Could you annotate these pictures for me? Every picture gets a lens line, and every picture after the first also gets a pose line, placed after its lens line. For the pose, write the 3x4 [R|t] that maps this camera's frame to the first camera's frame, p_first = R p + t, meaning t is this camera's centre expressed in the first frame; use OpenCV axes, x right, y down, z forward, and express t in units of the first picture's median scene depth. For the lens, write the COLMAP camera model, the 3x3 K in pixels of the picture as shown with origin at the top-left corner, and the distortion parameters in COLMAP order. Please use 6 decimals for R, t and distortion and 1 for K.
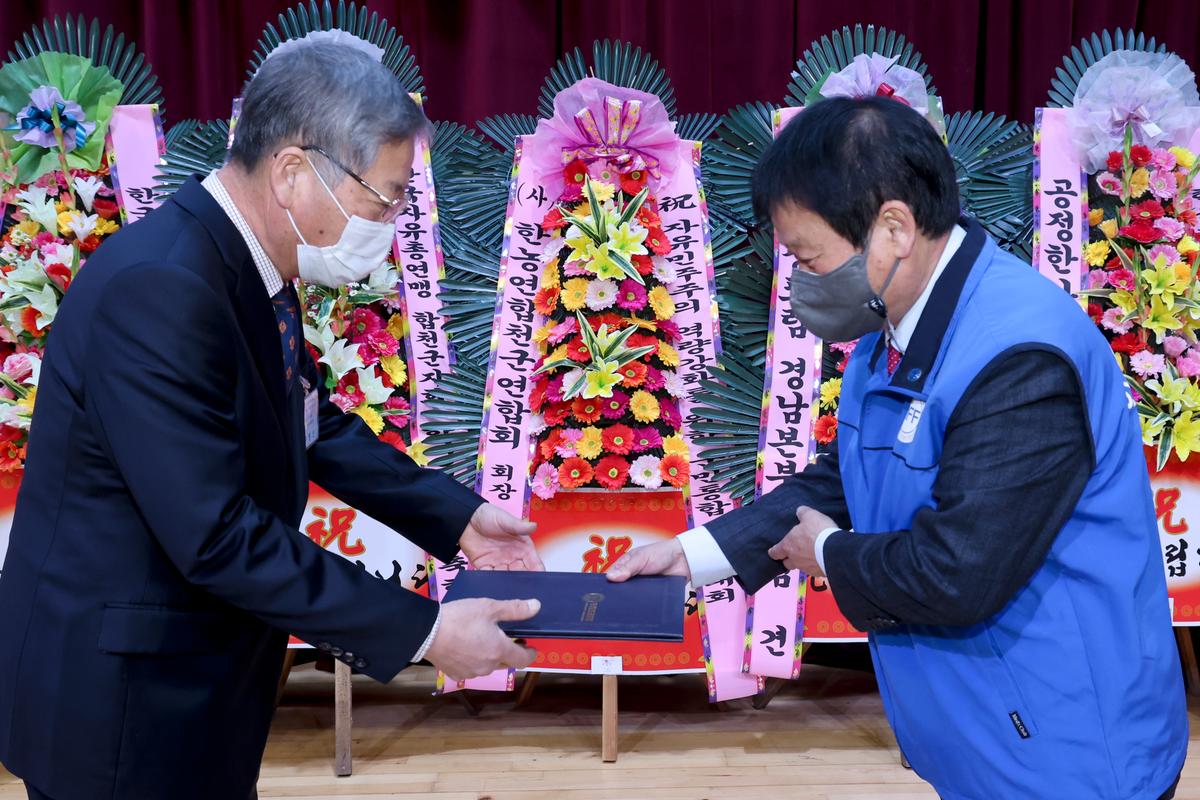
lens RADIAL K [[1242.3, 0, 624.8], [0, 1242.3, 393.9], [0, 0, 1]] dist [0.008007, -0.004011]
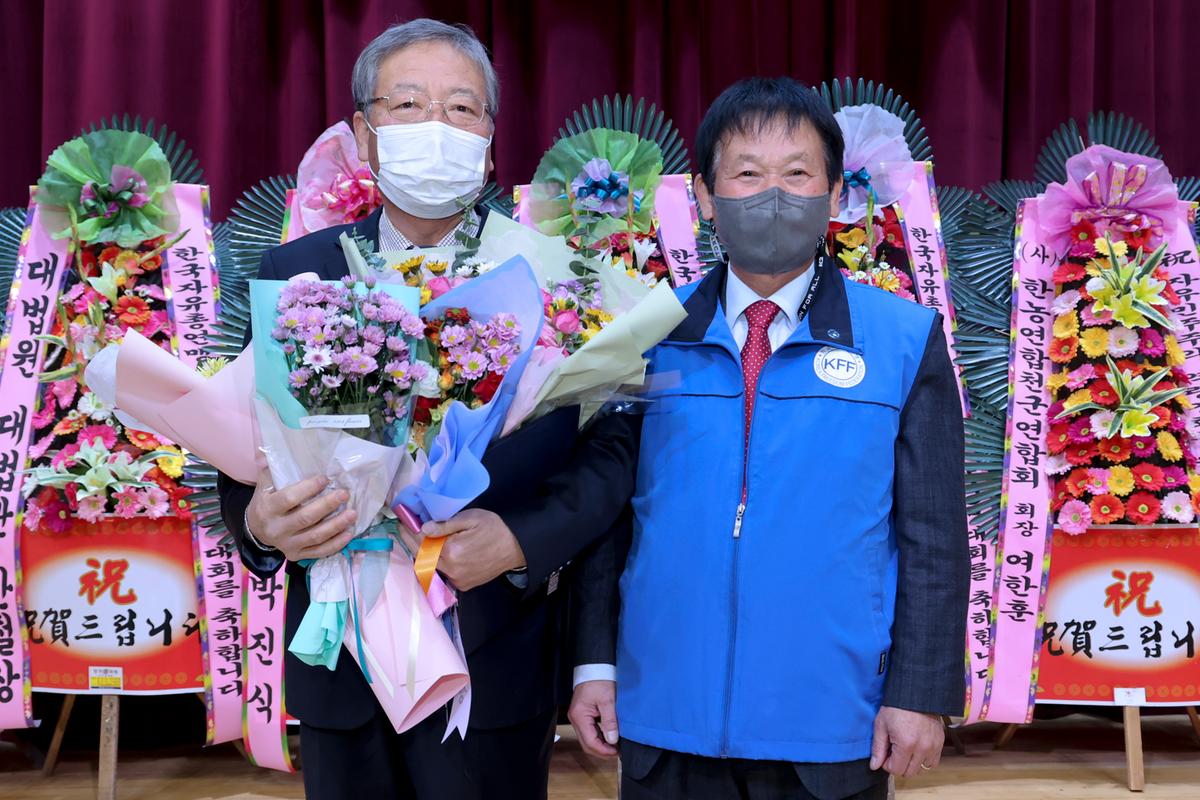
lens RADIAL K [[1242.3, 0, 624.8], [0, 1242.3, 393.9], [0, 0, 1]] dist [0.008007, -0.004011]
pose [[0.999537, -0.005577, -0.029910, -0.405673], [0.002841, 0.995869, -0.090757, 0.059173], [0.030293, 0.090630, 0.995424, -0.073517]]
